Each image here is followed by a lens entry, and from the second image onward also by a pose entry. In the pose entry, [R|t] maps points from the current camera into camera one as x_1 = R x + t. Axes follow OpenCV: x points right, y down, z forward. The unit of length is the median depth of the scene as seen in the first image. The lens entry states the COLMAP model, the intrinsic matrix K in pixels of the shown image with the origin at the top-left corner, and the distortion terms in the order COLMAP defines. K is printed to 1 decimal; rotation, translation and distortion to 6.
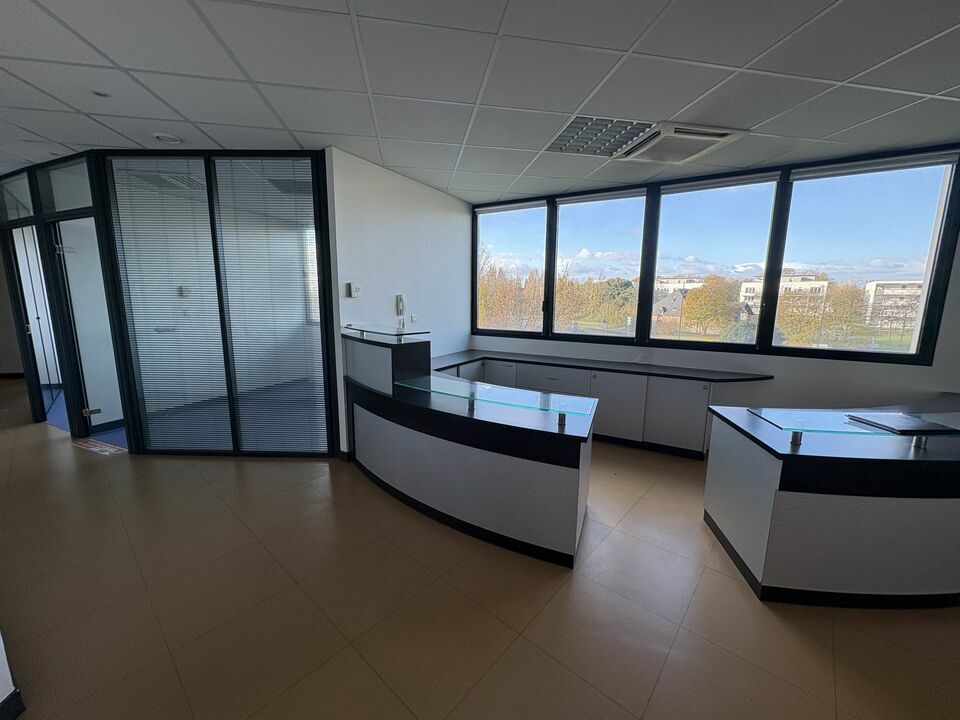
lens RADIAL K [[383.9, 0, 477.8], [0, 383.9, 360.1], [0, 0, 1]] dist [0.000715, -0.000055]
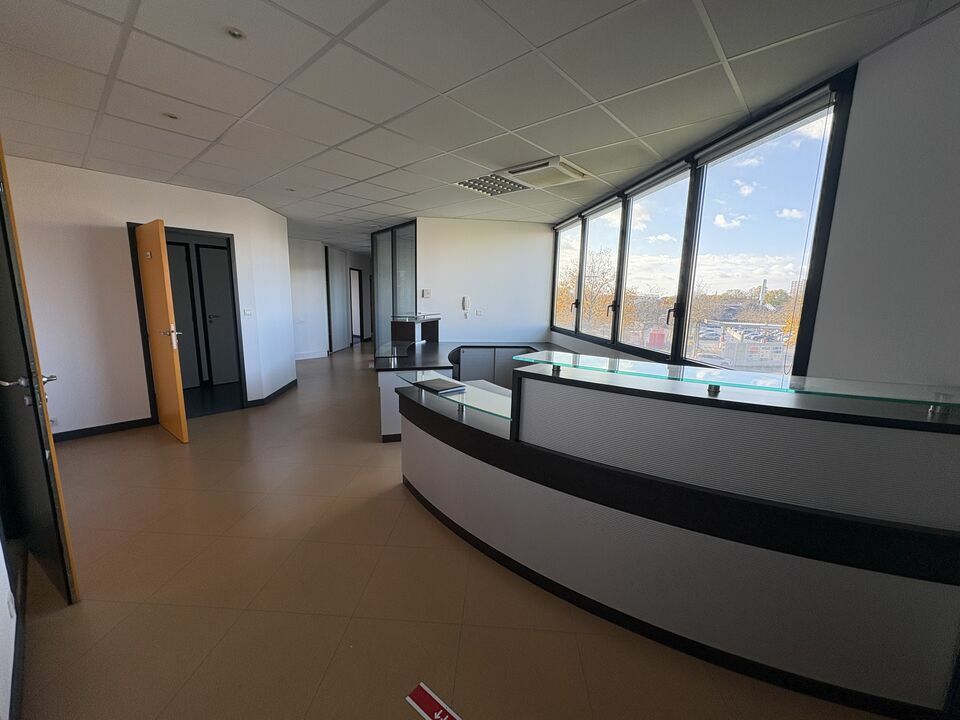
lens RADIAL K [[383.9, 0, 477.6], [0, 383.9, 361.6], [0, 0, 1]] dist [0.000715, -0.000055]
pose [[0.632295, 0.130113, -0.763724, 1.088354], [-0.136199, 0.989112, 0.055751, -0.006291], [0.762662, 0.068768, 0.643131, 0.071241]]
